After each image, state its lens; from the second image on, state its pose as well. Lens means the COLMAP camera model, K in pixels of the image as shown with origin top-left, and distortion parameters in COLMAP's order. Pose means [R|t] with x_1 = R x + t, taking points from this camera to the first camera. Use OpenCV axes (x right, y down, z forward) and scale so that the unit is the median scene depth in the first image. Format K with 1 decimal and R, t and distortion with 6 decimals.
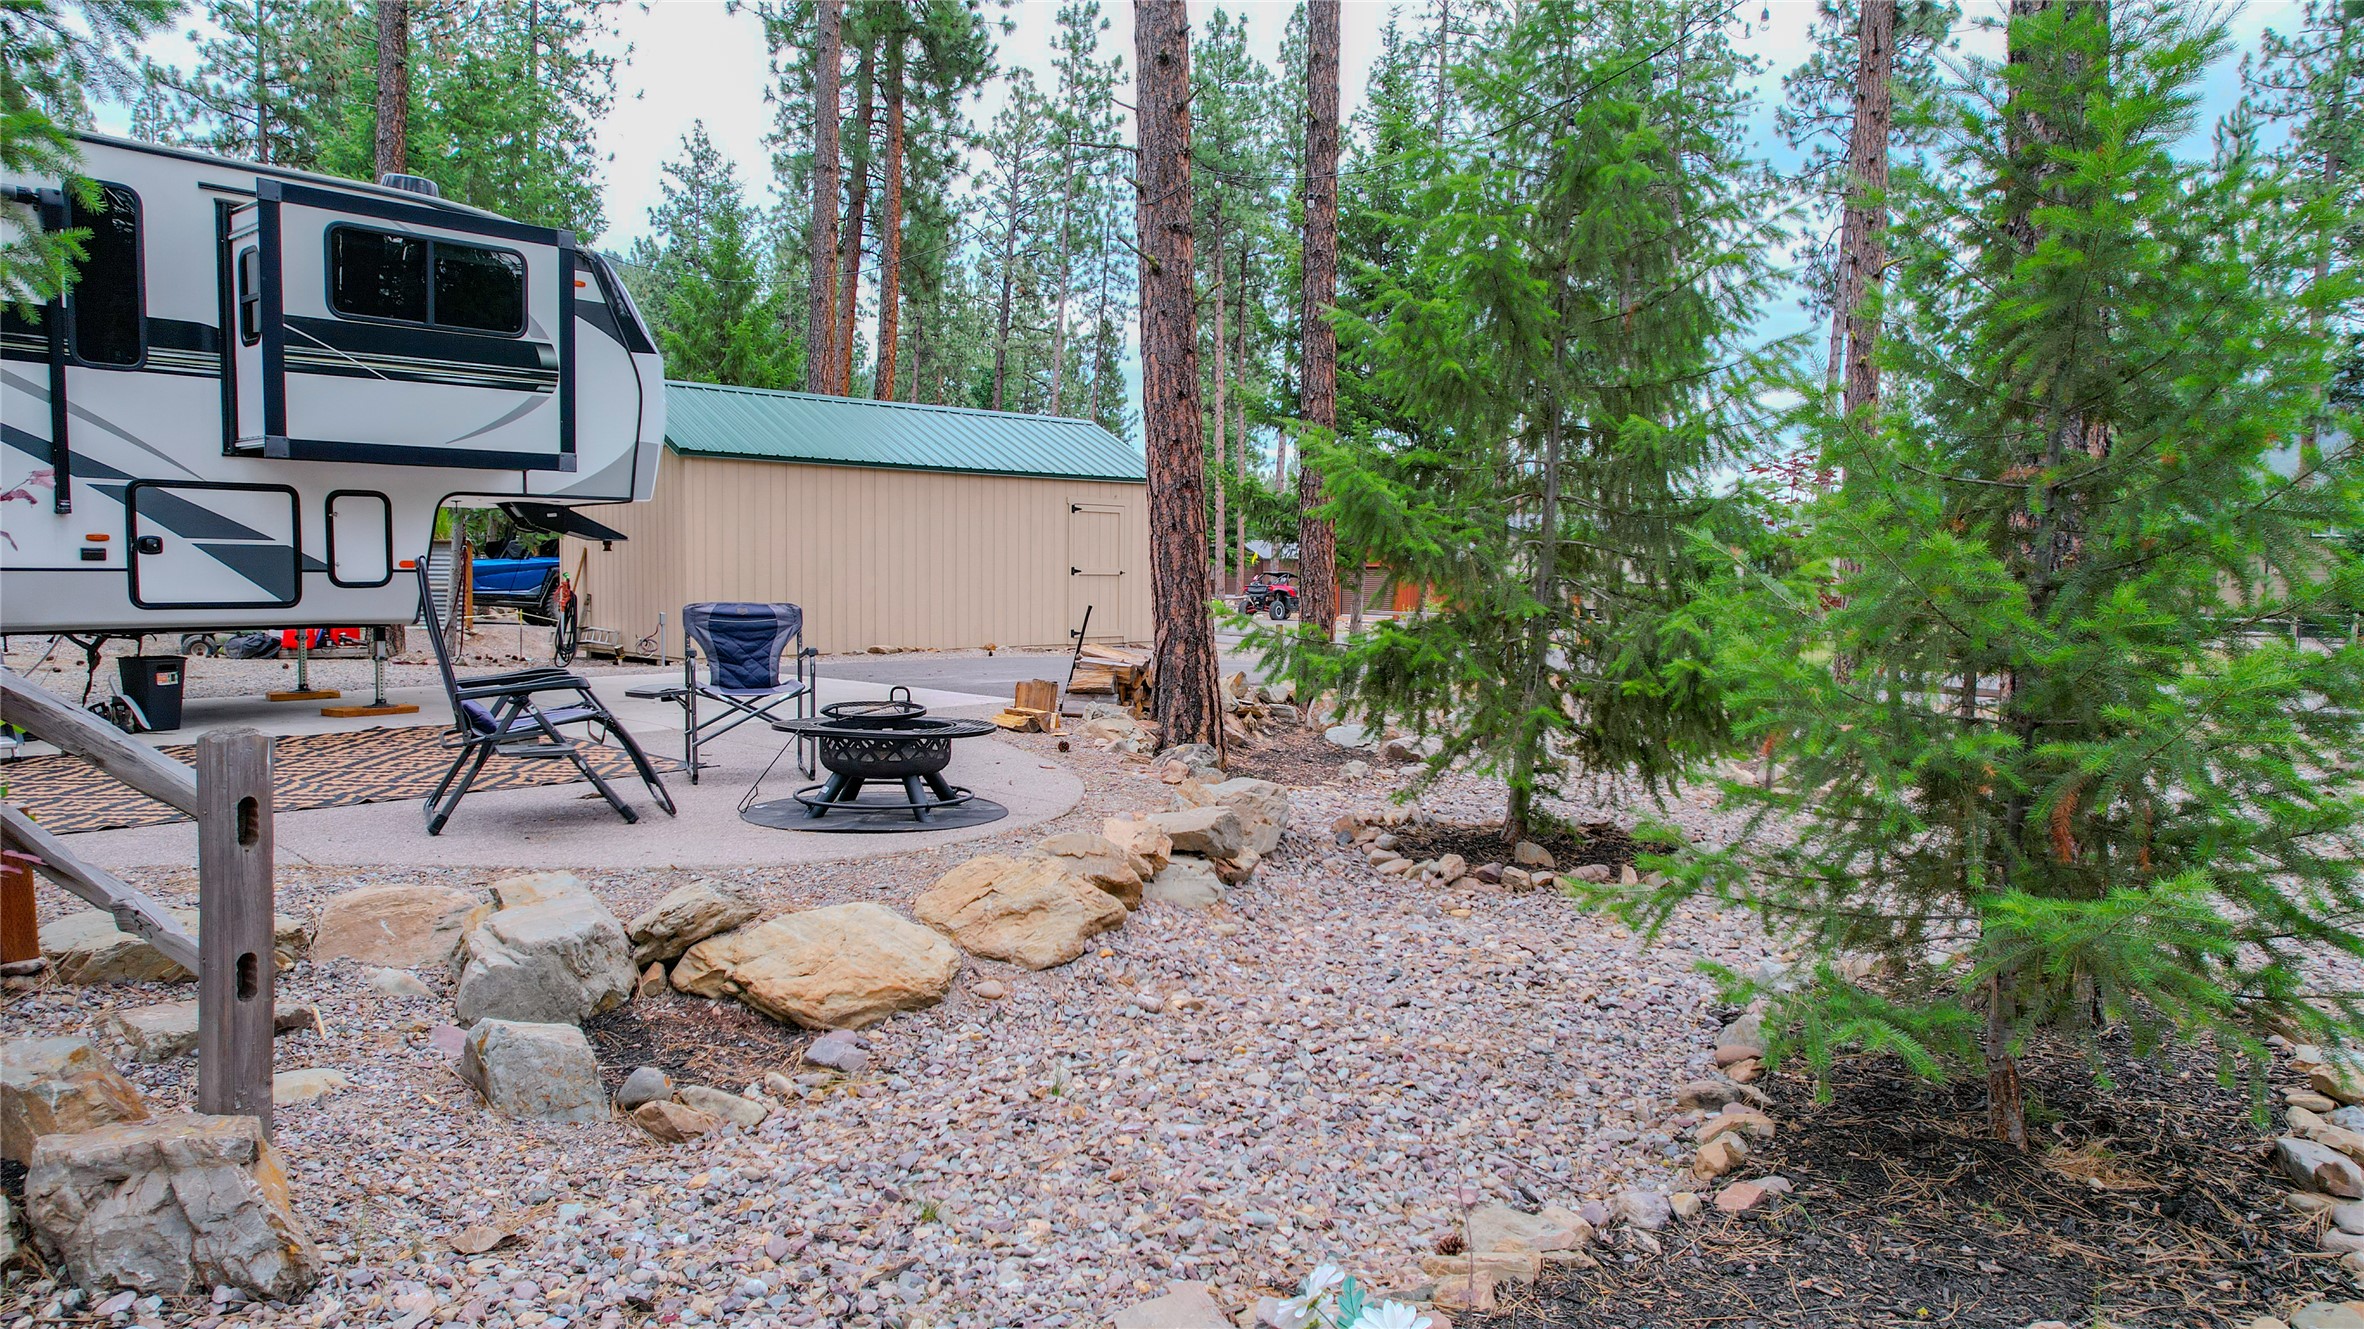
lens RADIAL K [[1524.6, 0, 1193.3], [0, 1524.6, 661.7], [0, 0, 1]] dist [-0.065952, 0.055416]
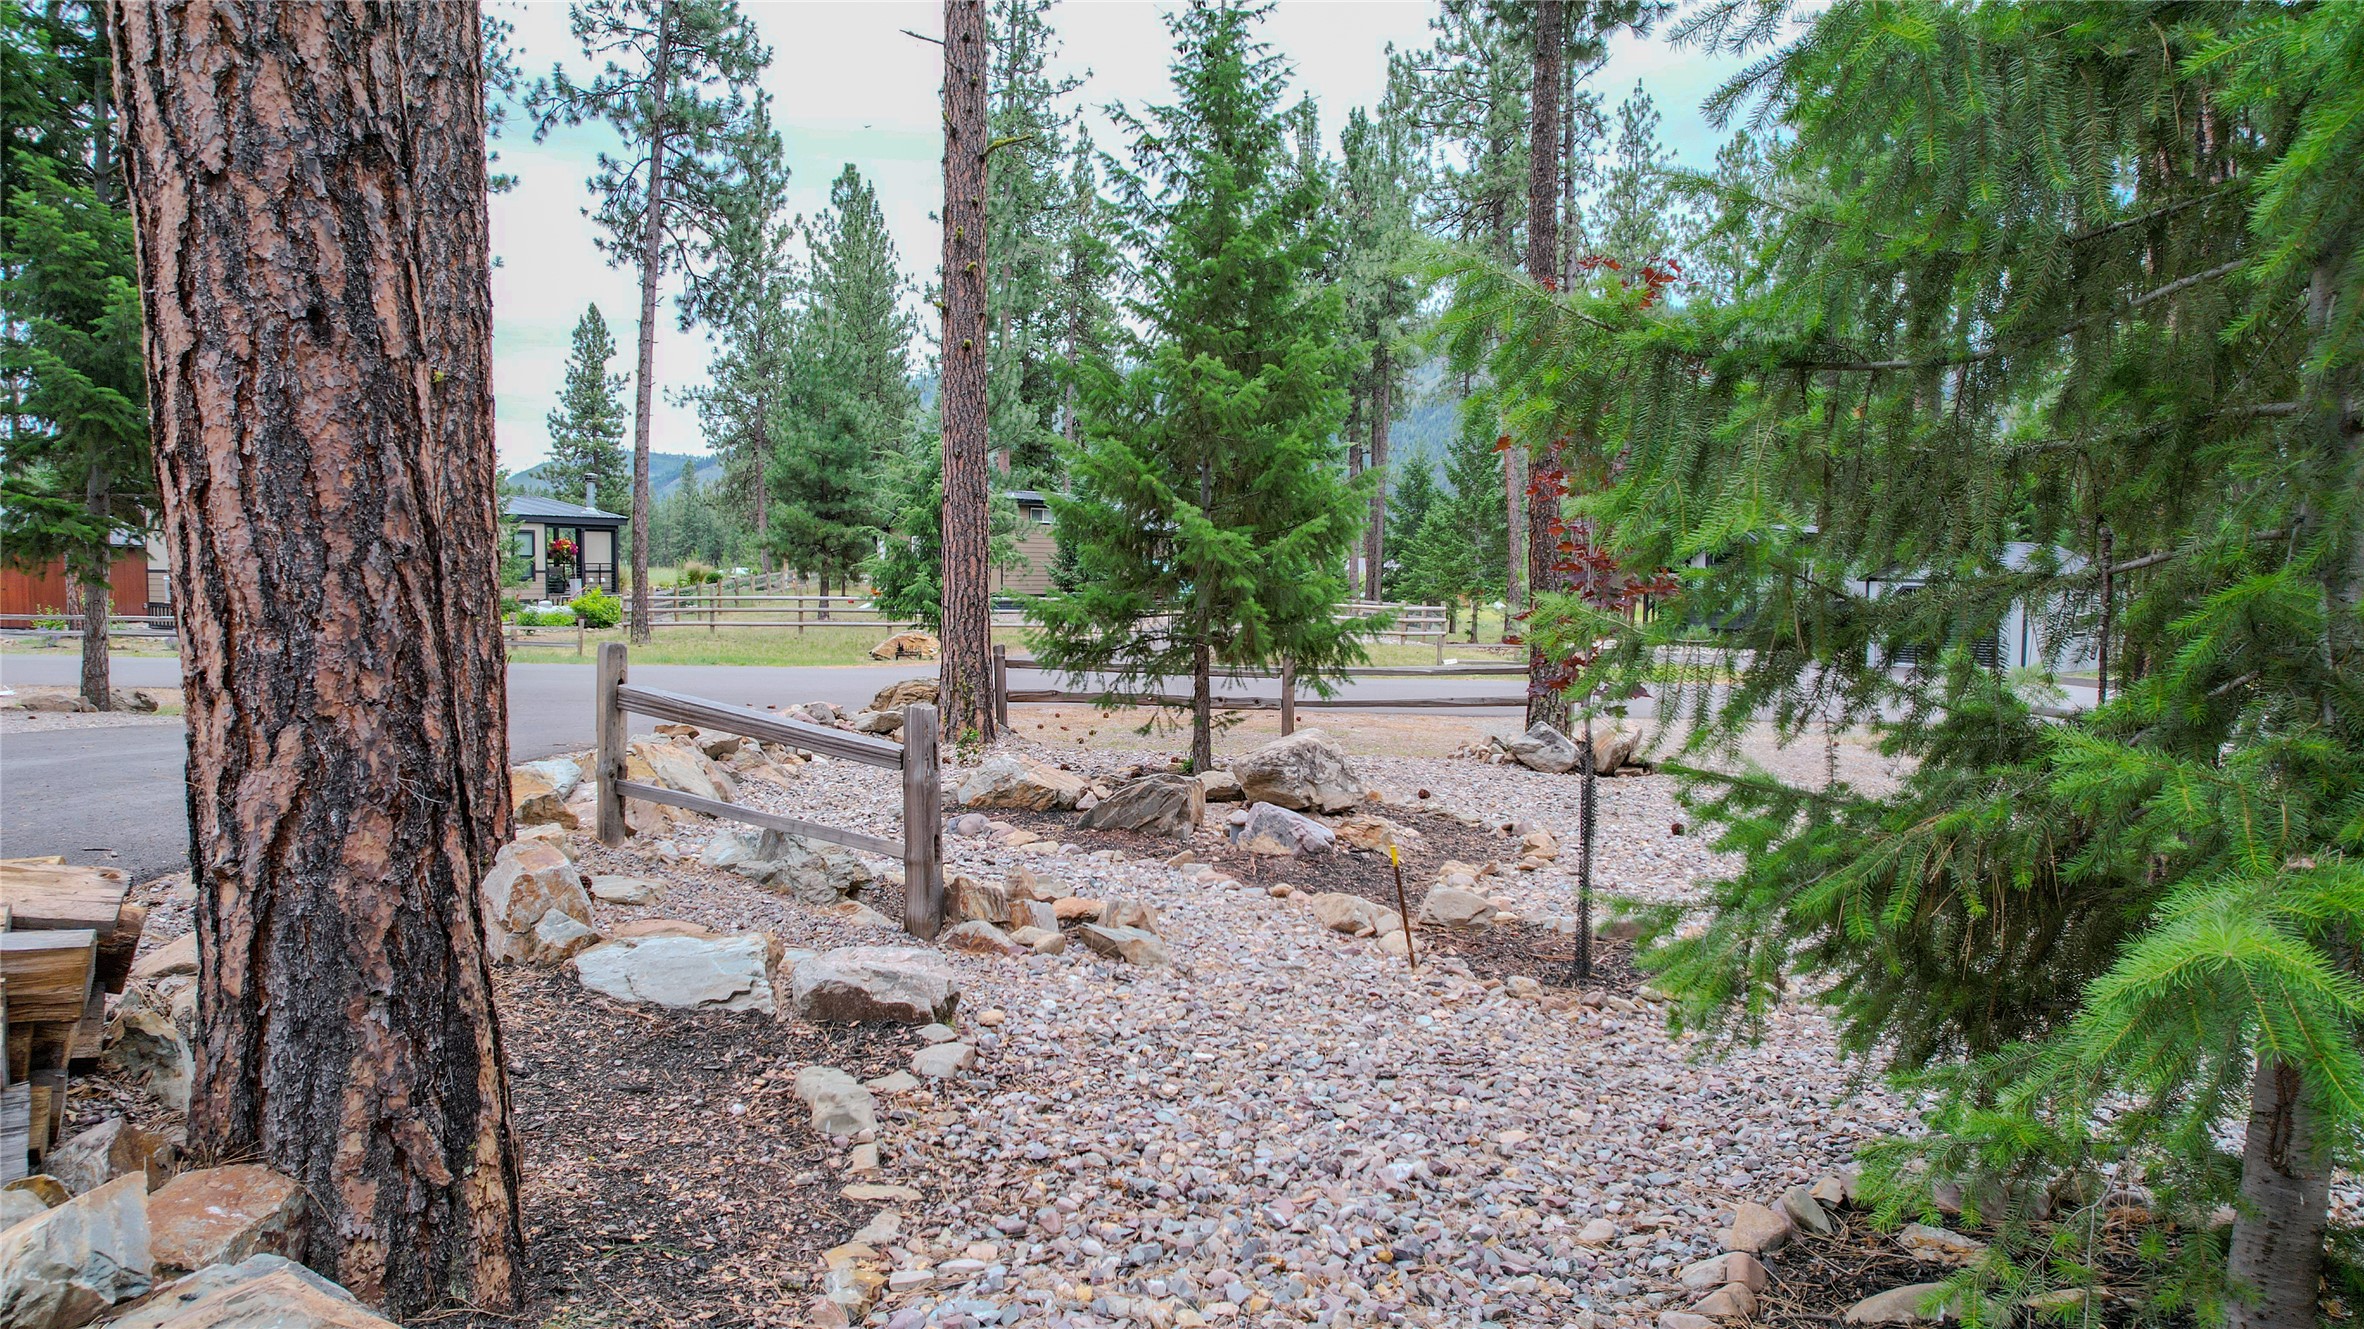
lens RADIAL K [[1524.6, 0, 1193.3], [0, 1524.6, 661.7], [0, 0, 1]] dist [-0.065952, 0.055416]
pose [[0.670175, -0.059091, 0.739847, -0.138359], [0.051591, 0.998123, 0.032987, -0.055657], [-0.740408, 0.016063, 0.671966, 1.098992]]
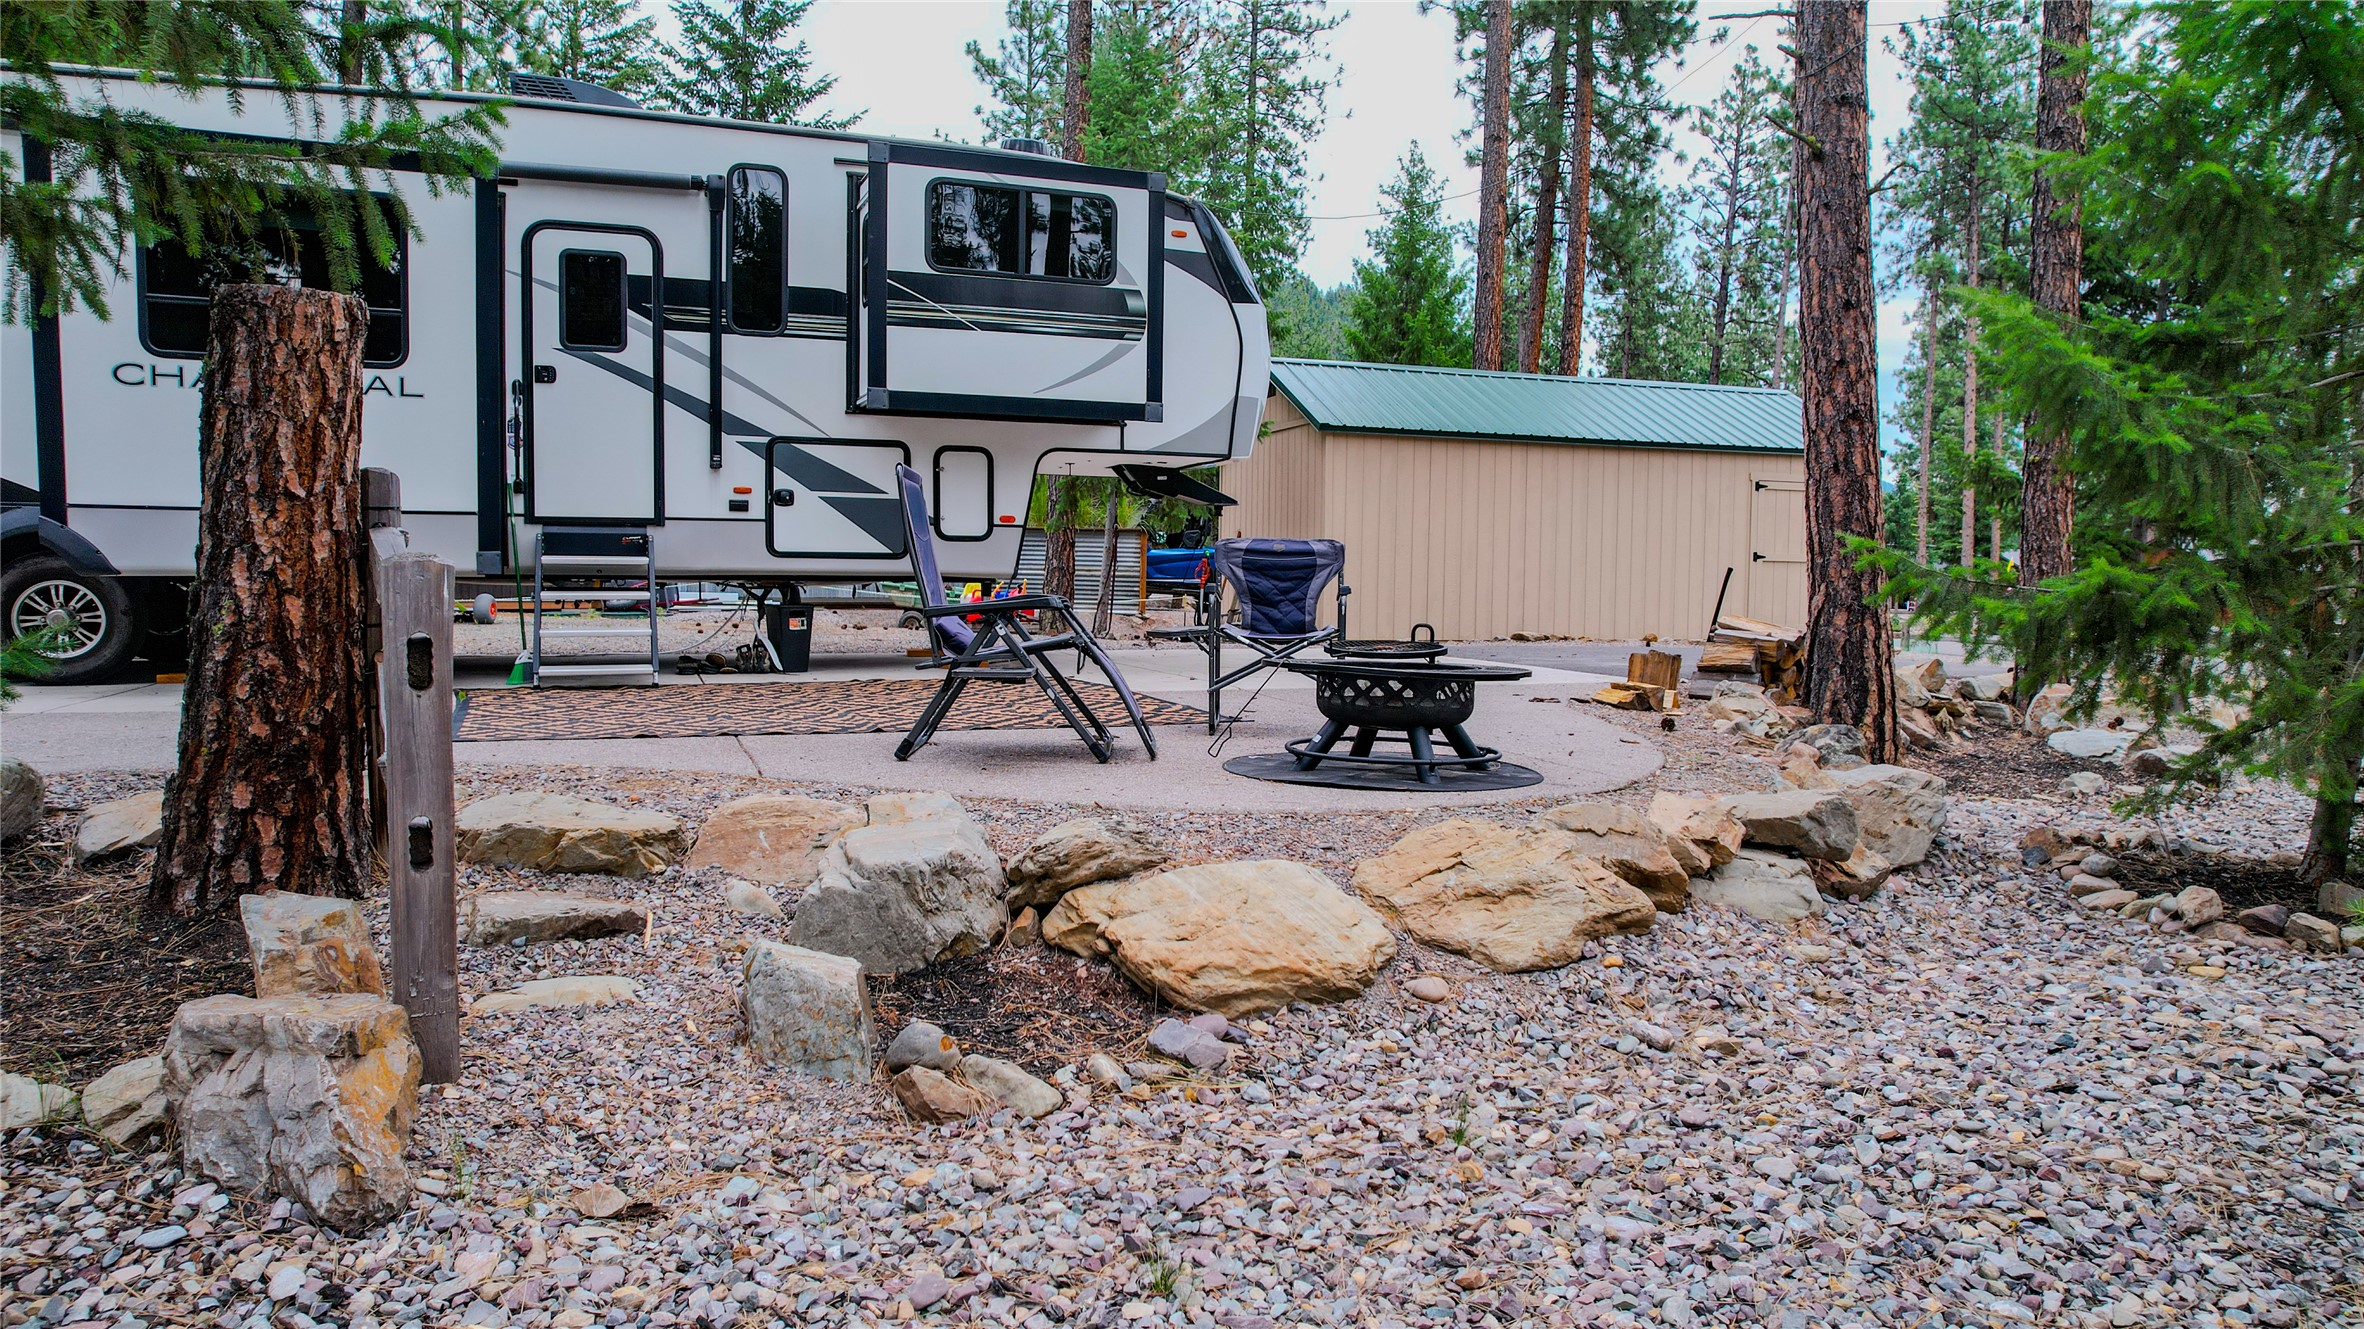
lens RADIAL K [[1524.6, 0, 1193.3], [0, 1524.6, 661.7], [0, 0, 1]] dist [-0.065952, 0.055416]
pose [[0.893110, 0.025206, -0.449131, 0.065992], [-0.031471, 0.999484, -0.006487, 0.044342], [0.448736, 0.019928, 0.893442, 0.193268]]
